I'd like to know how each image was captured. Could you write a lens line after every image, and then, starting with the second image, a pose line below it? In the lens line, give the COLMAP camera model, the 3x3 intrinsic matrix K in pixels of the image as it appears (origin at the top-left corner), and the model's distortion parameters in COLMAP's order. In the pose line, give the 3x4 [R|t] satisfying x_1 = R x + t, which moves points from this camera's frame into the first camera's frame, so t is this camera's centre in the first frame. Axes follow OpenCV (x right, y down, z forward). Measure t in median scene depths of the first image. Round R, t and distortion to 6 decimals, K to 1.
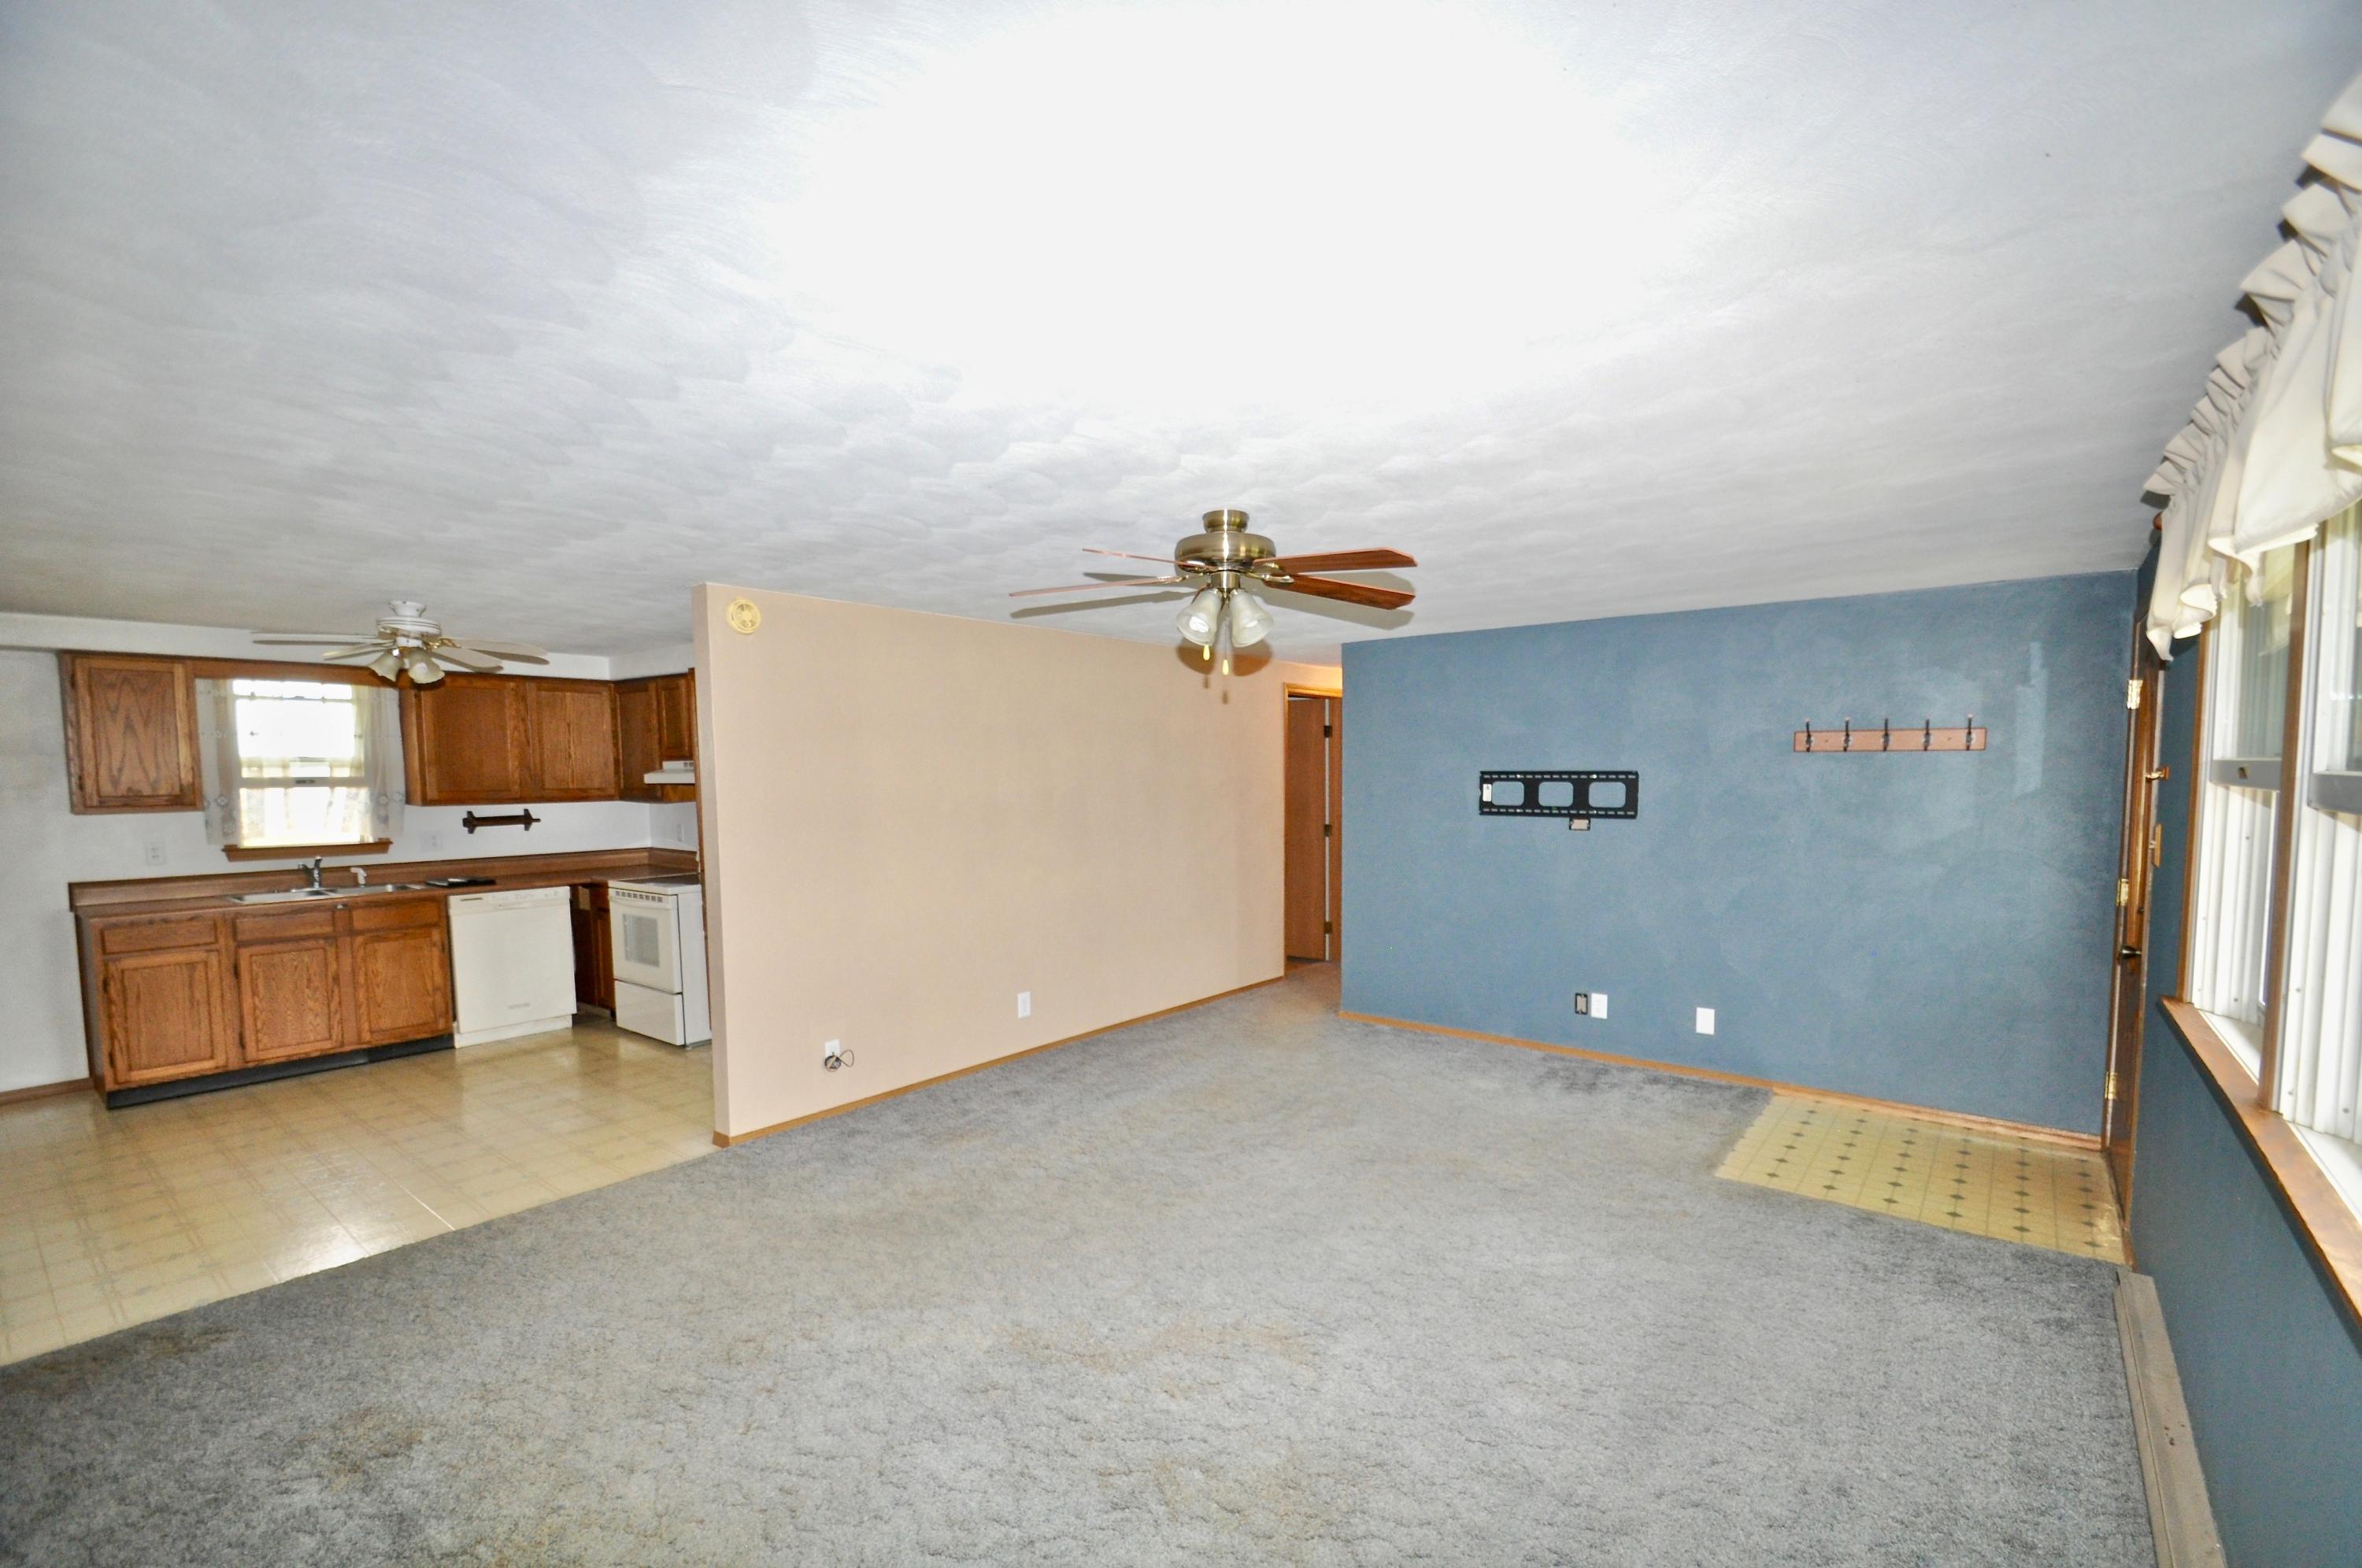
lens RADIAL K [[1016.6, 0, 1137.5], [0, 1016.6, 836.4], [0, 0, 1]] dist [0.000778, -0.015784]
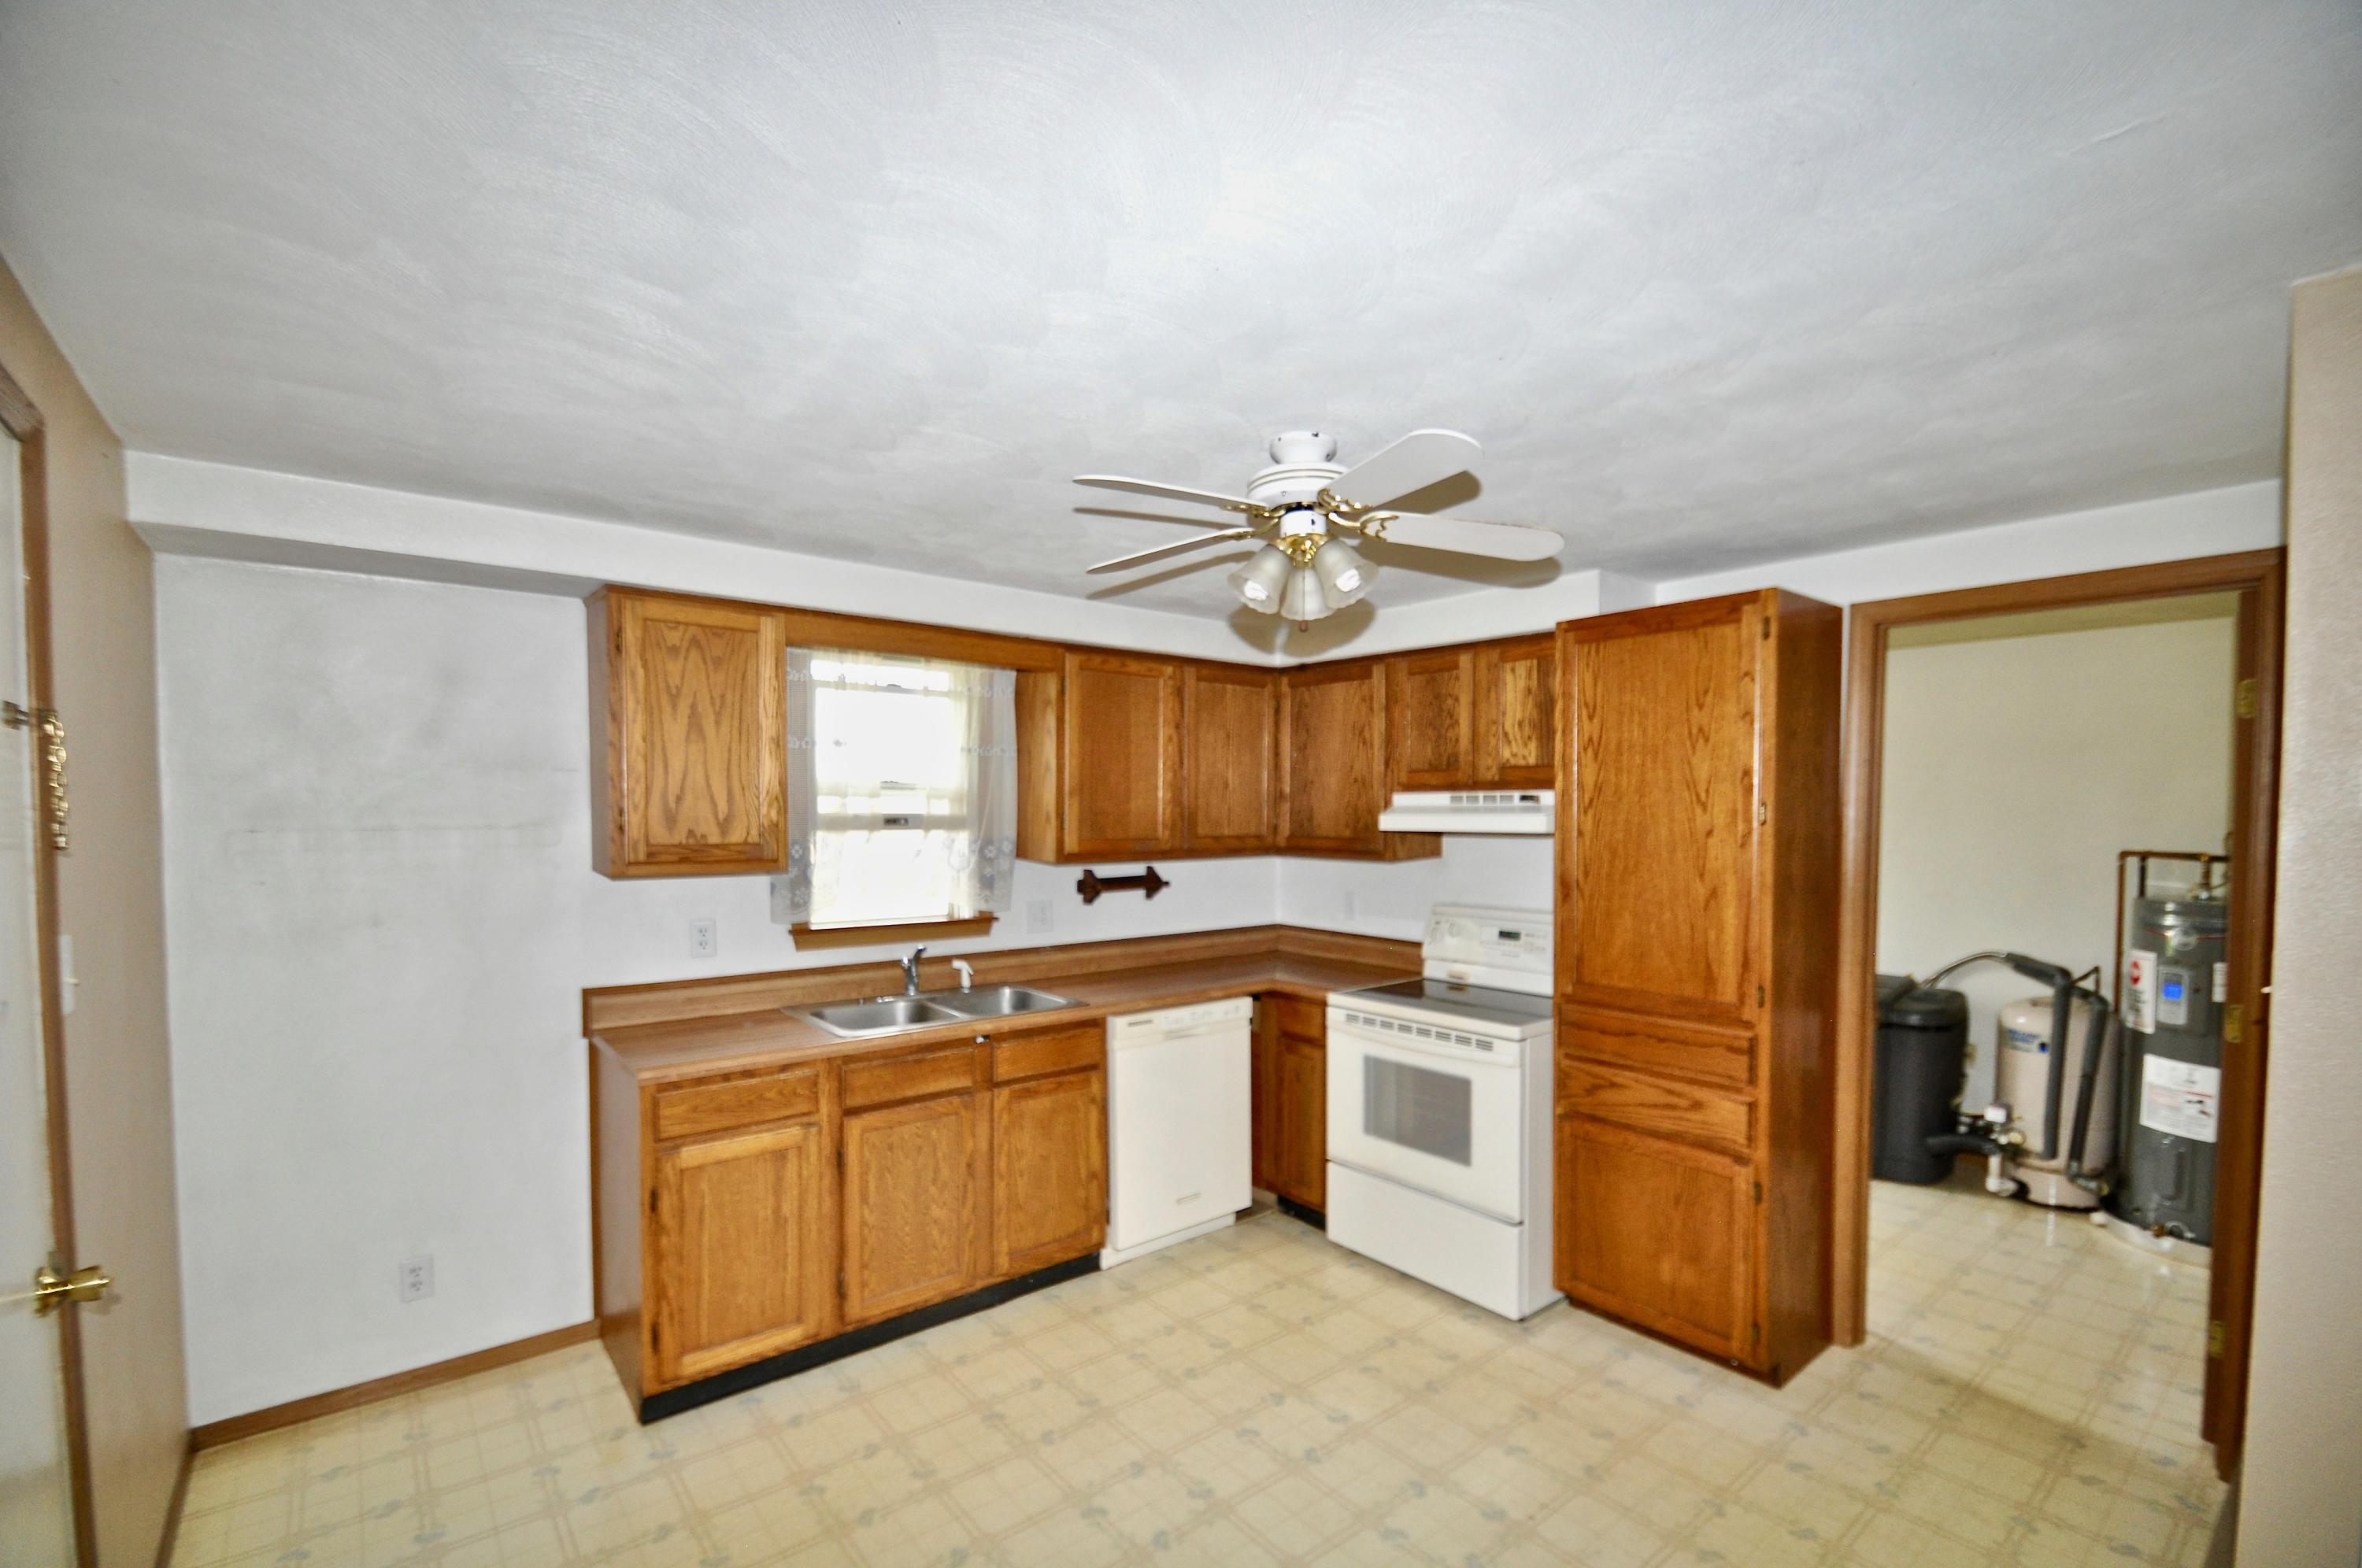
lens RADIAL K [[1016.6, 0, 1137.5], [0, 1016.6, 836.4], [0, 0, 1]] dist [0.000778, -0.015784]
pose [[0.970948, 0.015327, -0.238800, -0.543532], [-0.024654, 0.999043, -0.036122, -0.026710], [0.238018, 0.040960, 0.970397, 0.436222]]
